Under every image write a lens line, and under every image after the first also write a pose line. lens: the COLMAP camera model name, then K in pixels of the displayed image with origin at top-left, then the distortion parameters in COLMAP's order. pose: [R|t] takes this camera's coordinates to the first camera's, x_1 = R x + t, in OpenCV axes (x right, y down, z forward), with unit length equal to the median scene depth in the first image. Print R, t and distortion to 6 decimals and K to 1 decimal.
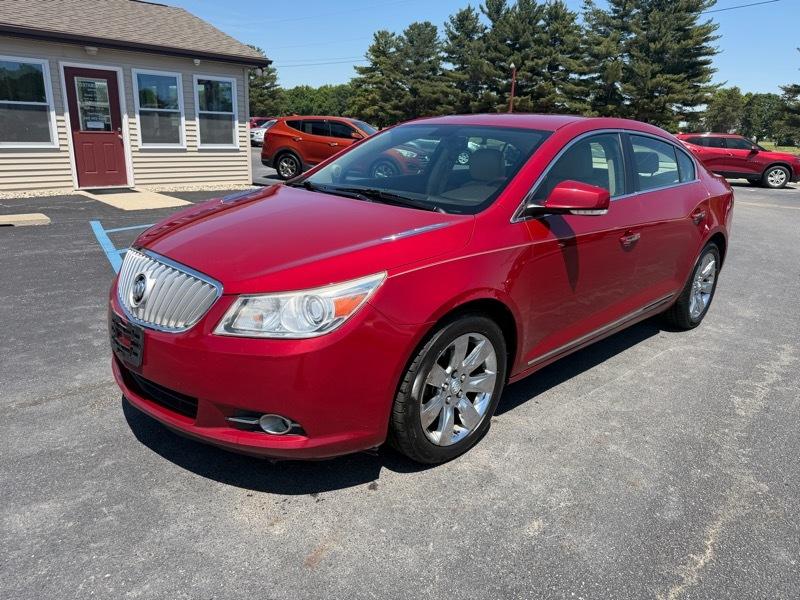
lens RADIAL K [[571.5, 0, 398.5], [0, 571.5, 298.7], [0, 0, 1]] dist [0.027797, -0.030567]
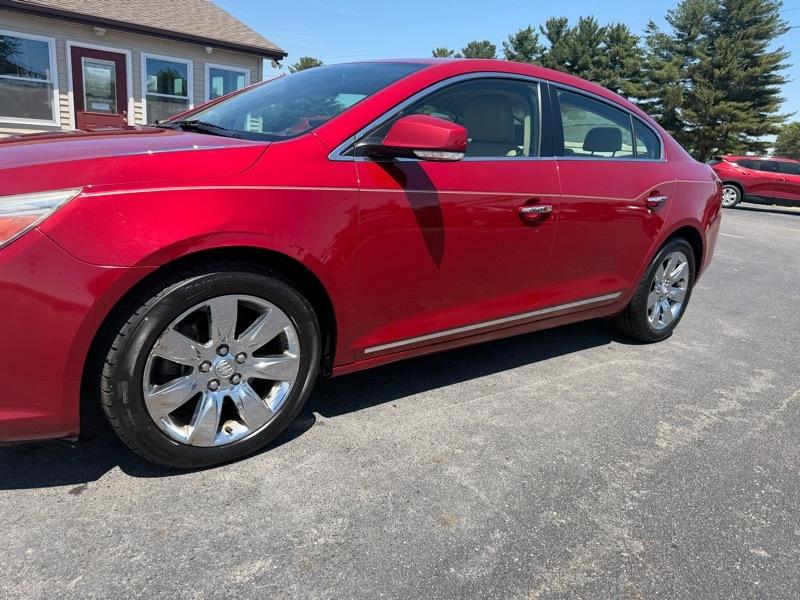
lens RADIAL K [[571.5, 0, 401.2], [0, 571.5, 291.6], [0, 0, 1]] dist [0.027797, -0.030567]
pose [[0.994250, 0.070061, -0.080983, 0.098308], [-0.073321, 0.996584, -0.038004, 0.017177], [0.078044, 0.043723, 0.995991, 0.068845]]
